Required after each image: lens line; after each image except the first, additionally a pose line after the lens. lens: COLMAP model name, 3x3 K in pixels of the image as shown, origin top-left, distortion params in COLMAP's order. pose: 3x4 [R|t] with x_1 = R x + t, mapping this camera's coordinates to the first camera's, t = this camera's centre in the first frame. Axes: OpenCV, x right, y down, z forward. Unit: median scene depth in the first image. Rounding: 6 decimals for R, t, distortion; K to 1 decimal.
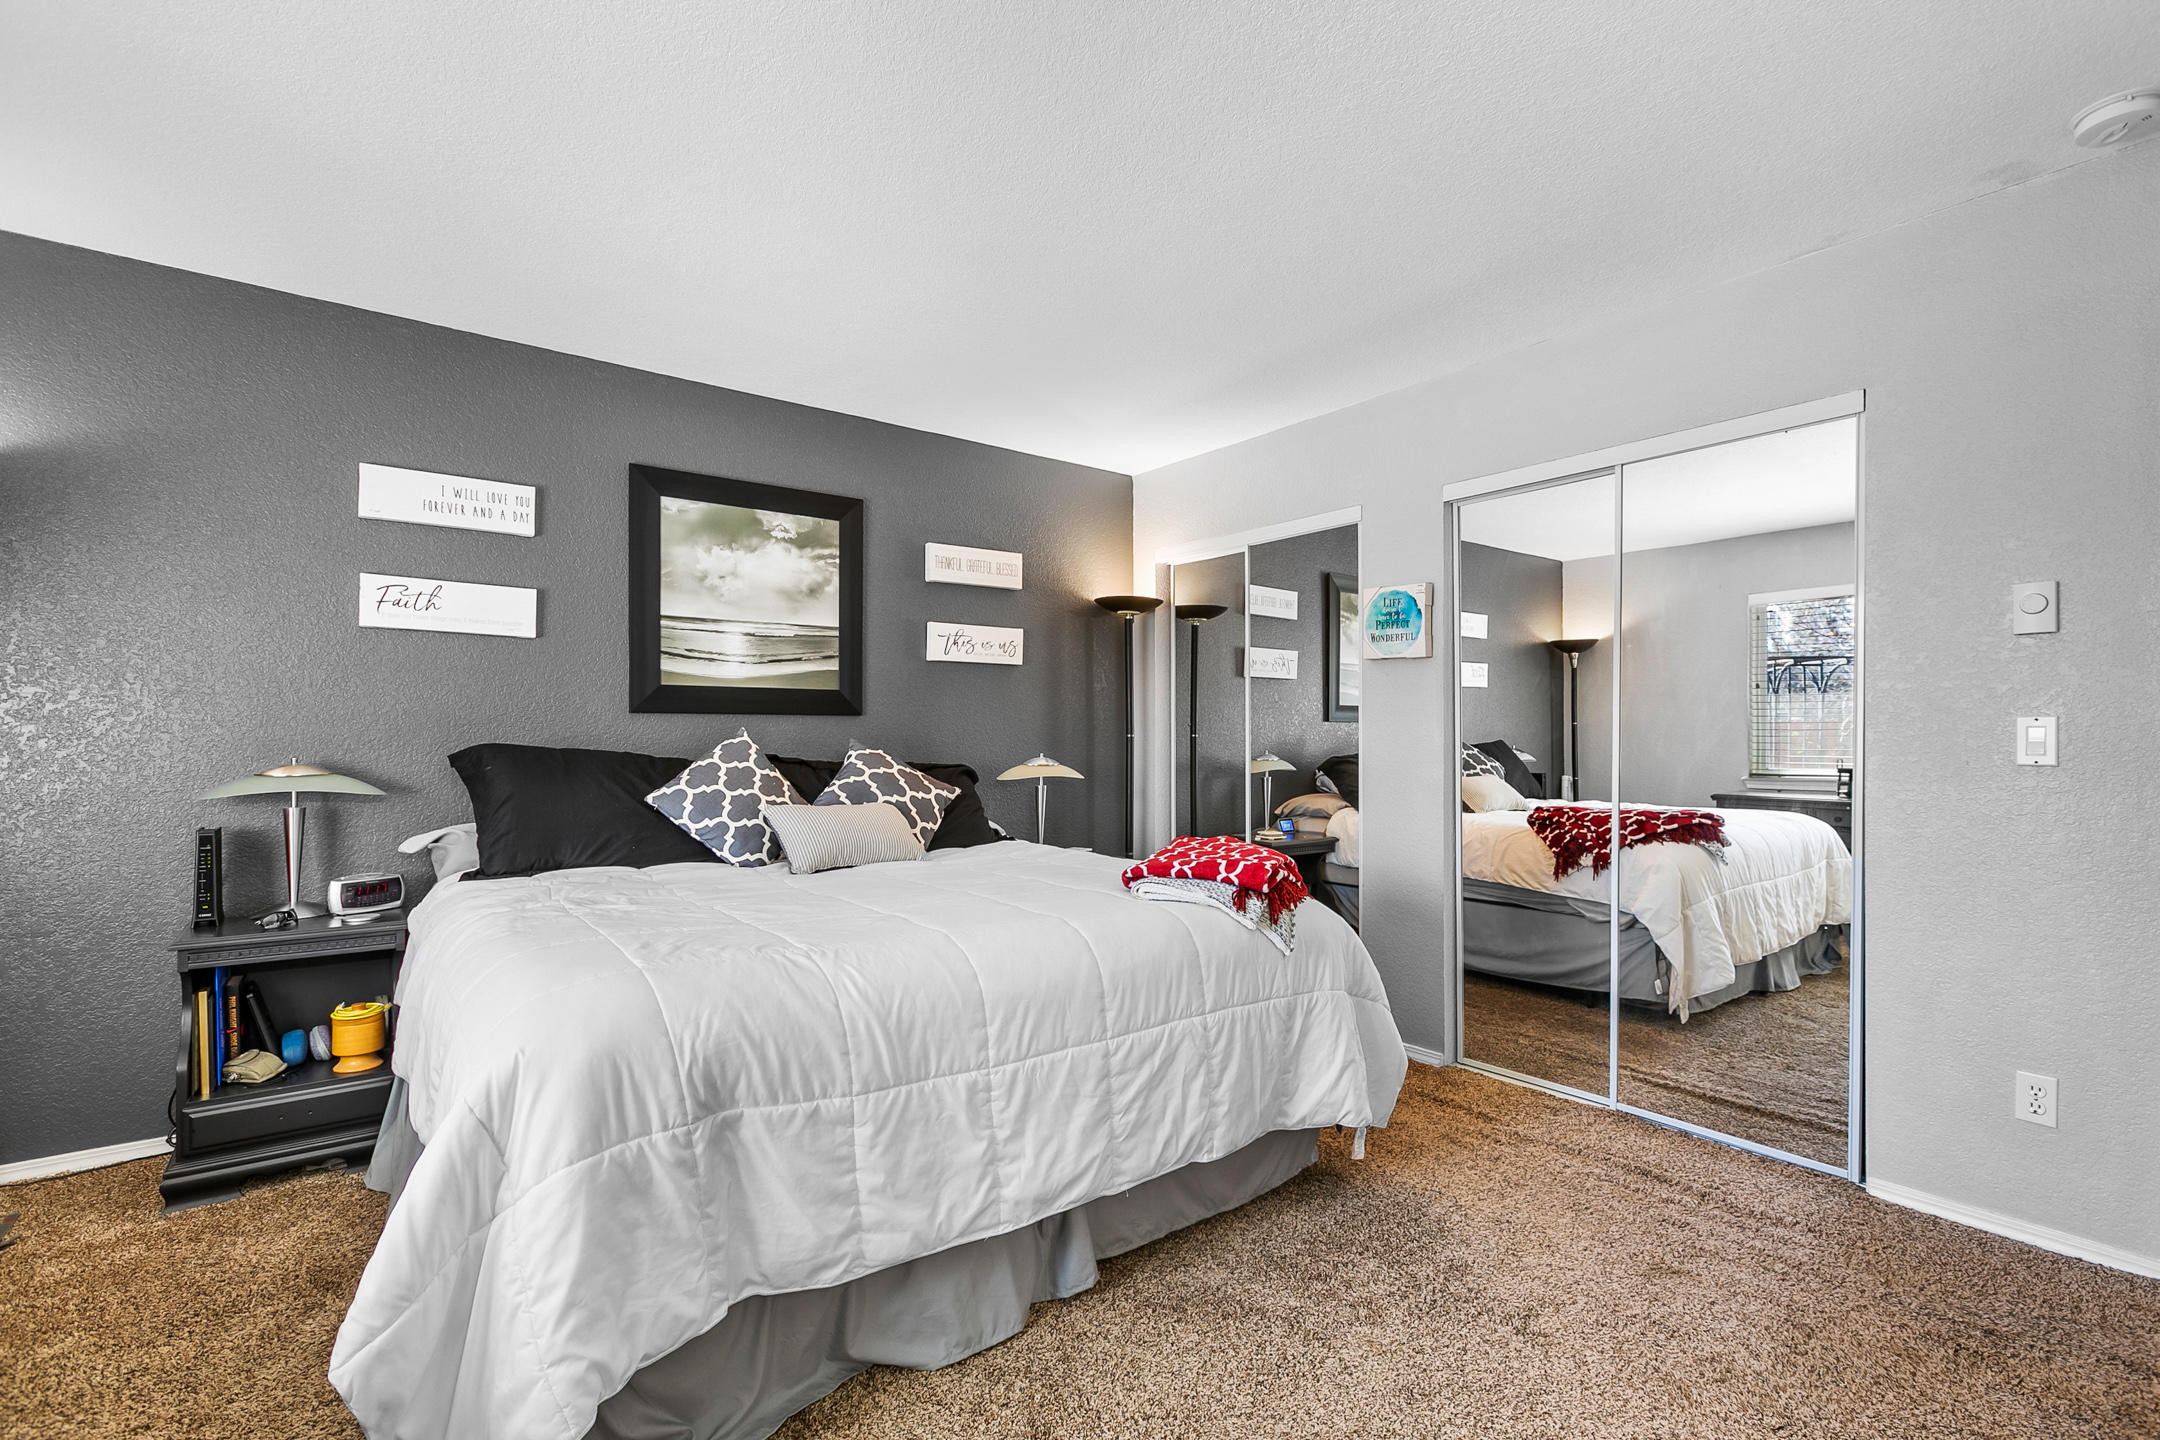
lens RADIAL K [[992.1, 0, 1073.1], [0, 992.1, 728.6], [0, 0, 1]] dist [0.012073, -0.000013]
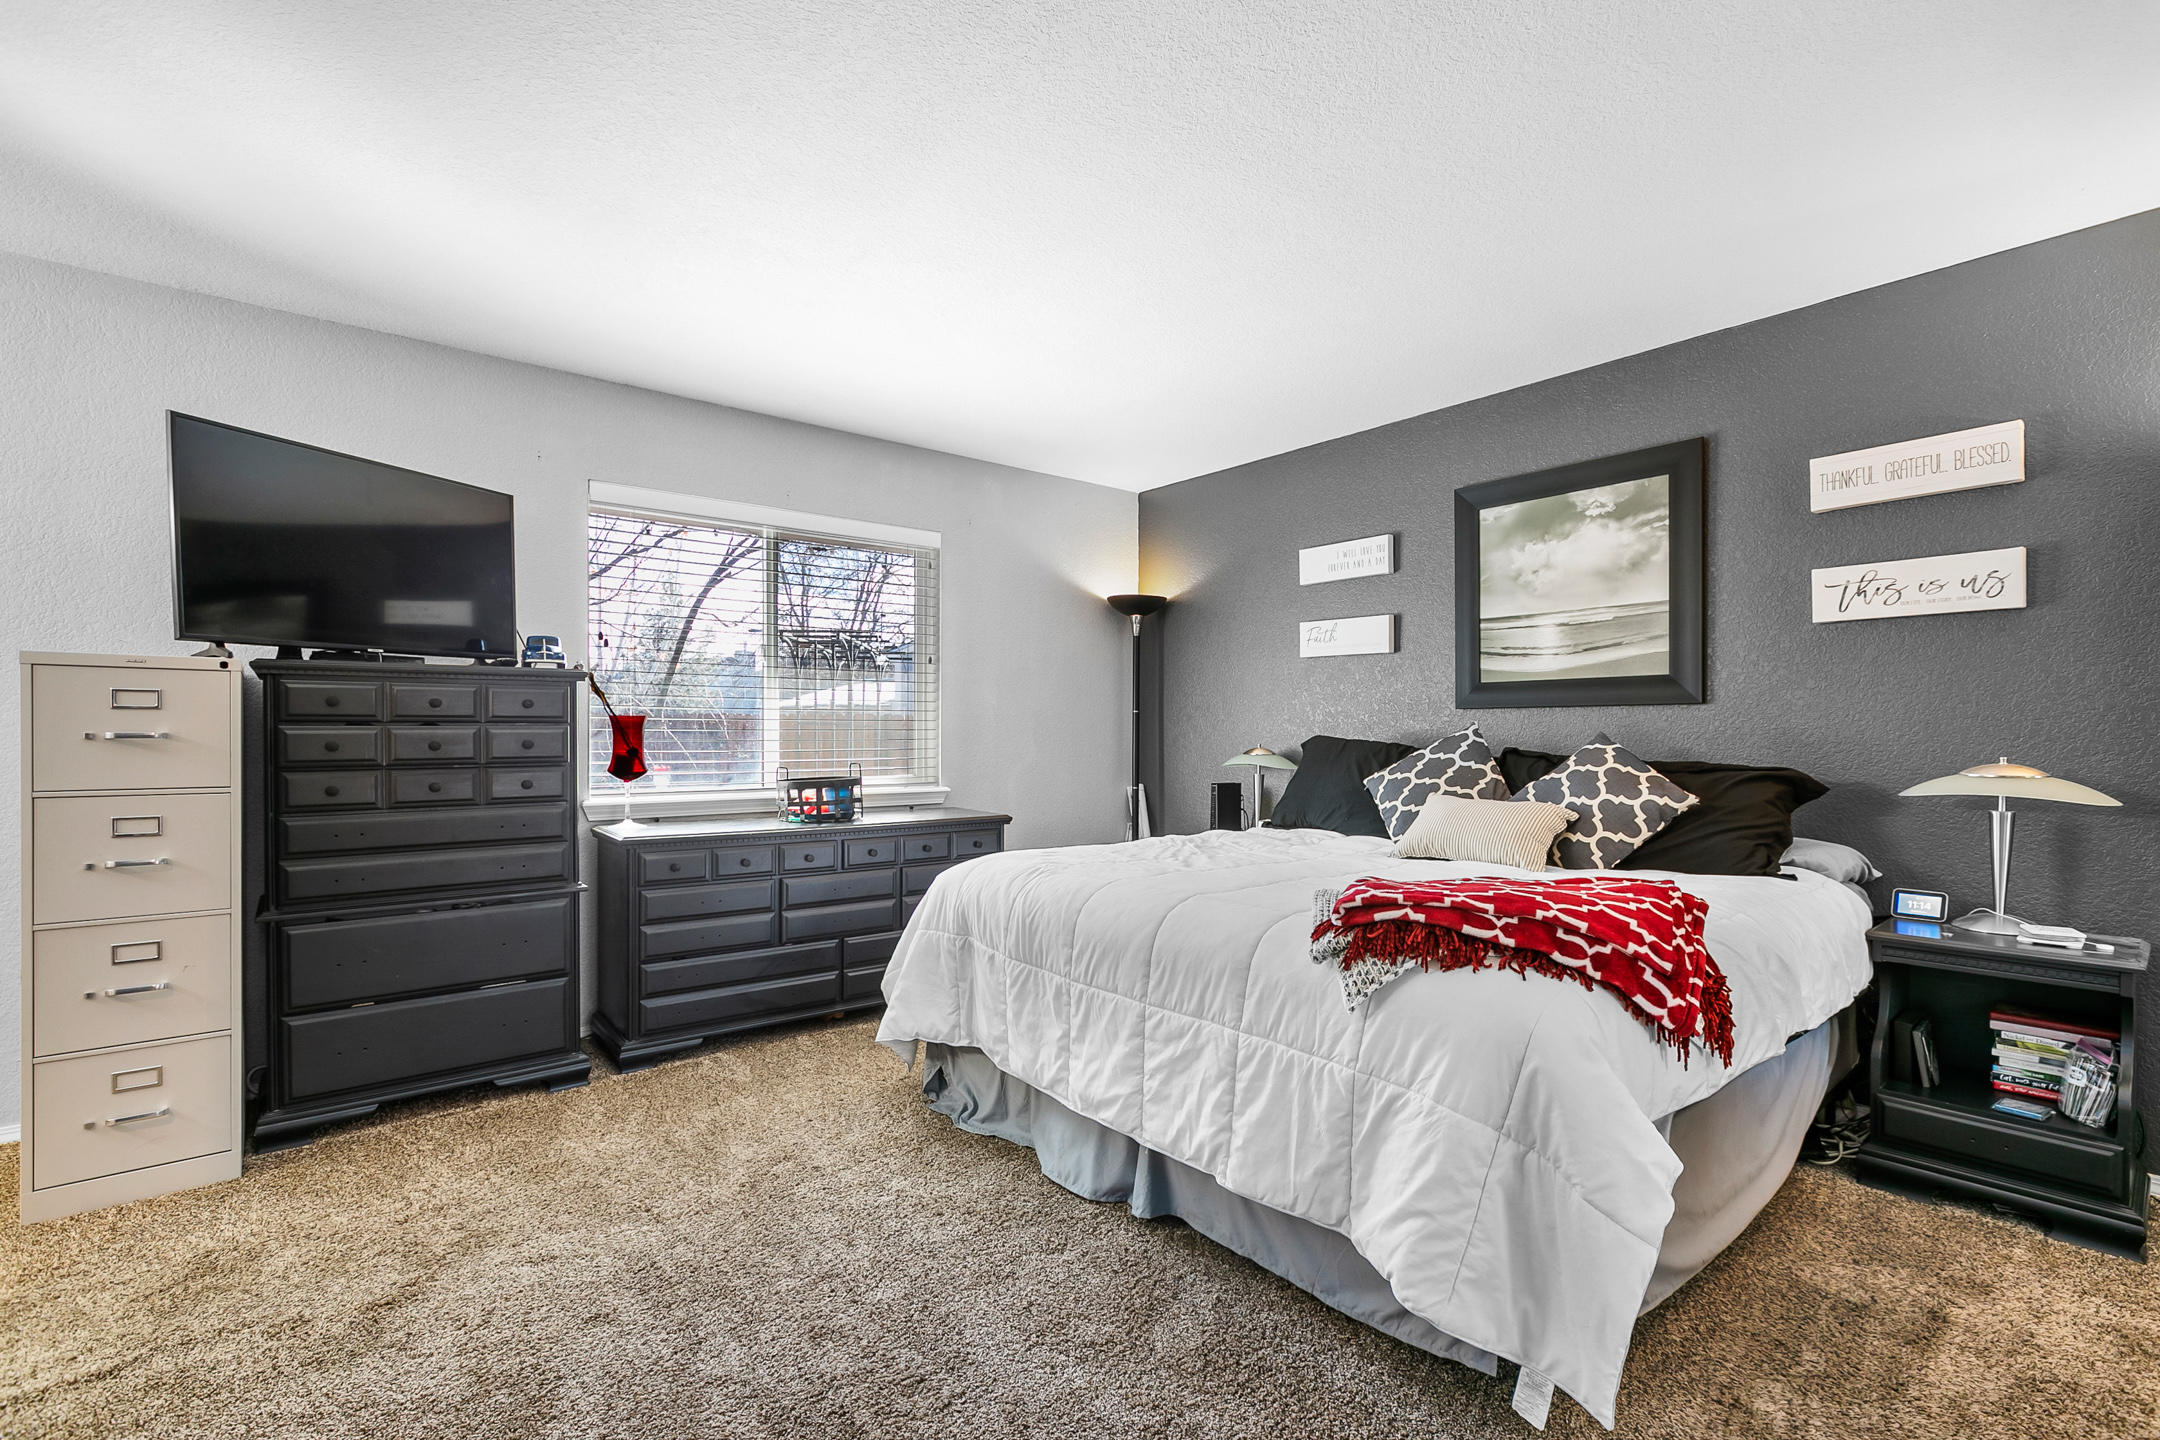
lens RADIAL K [[992.1, 0, 1080.5], [0, 992.1, 727.1], [0, 0, 1]] dist [0.012073, -0.000013]
pose [[0.022413, -0.005171, -0.999735, 0.650160], [0.008448, 0.999952, -0.004983, 0.006447], [0.999713, -0.008334, 0.022456, 0.518838]]
